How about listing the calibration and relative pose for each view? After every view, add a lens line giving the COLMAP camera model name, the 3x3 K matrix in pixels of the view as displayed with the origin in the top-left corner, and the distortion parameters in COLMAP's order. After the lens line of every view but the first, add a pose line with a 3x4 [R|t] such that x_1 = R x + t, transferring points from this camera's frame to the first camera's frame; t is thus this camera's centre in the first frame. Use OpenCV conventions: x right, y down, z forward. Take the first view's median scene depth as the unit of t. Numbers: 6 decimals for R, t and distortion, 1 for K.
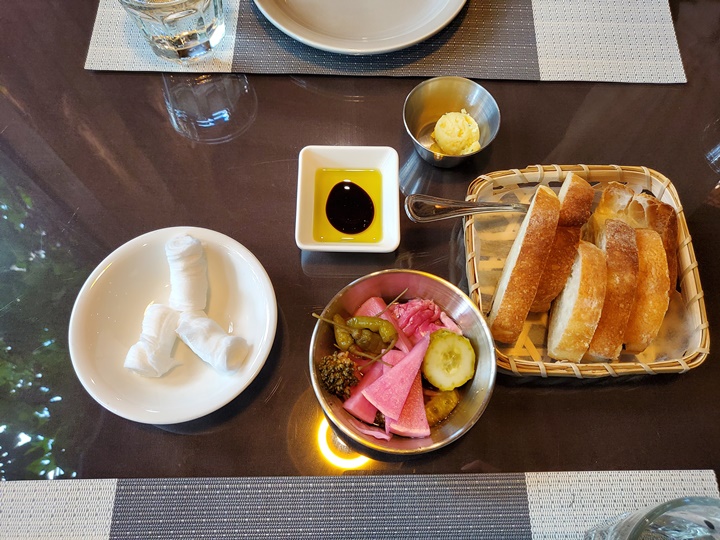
lens RADIAL K [[570.5, 0, 358.5], [0, 570.5, 258.2], [0, 0, 1]] dist [-0.005334, 0.012171]
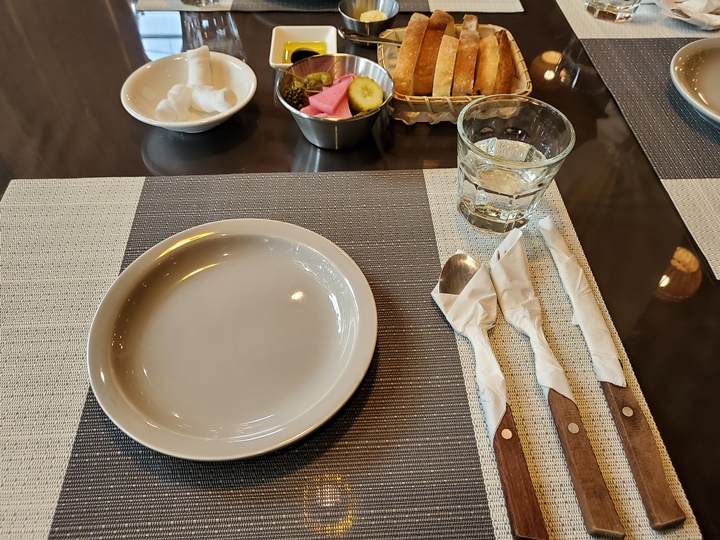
lens RADIAL K [[570.5, 0, 358.5], [0, 570.5, 258.2], [0, 0, 1]] dist [-0.005334, 0.012171]
pose [[0.999098, -0.034403, 0.024907, 0.082566], [0.040678, 0.943737, -0.328187, 1.091707], [-0.012215, 0.328904, 0.944284, -0.322487]]
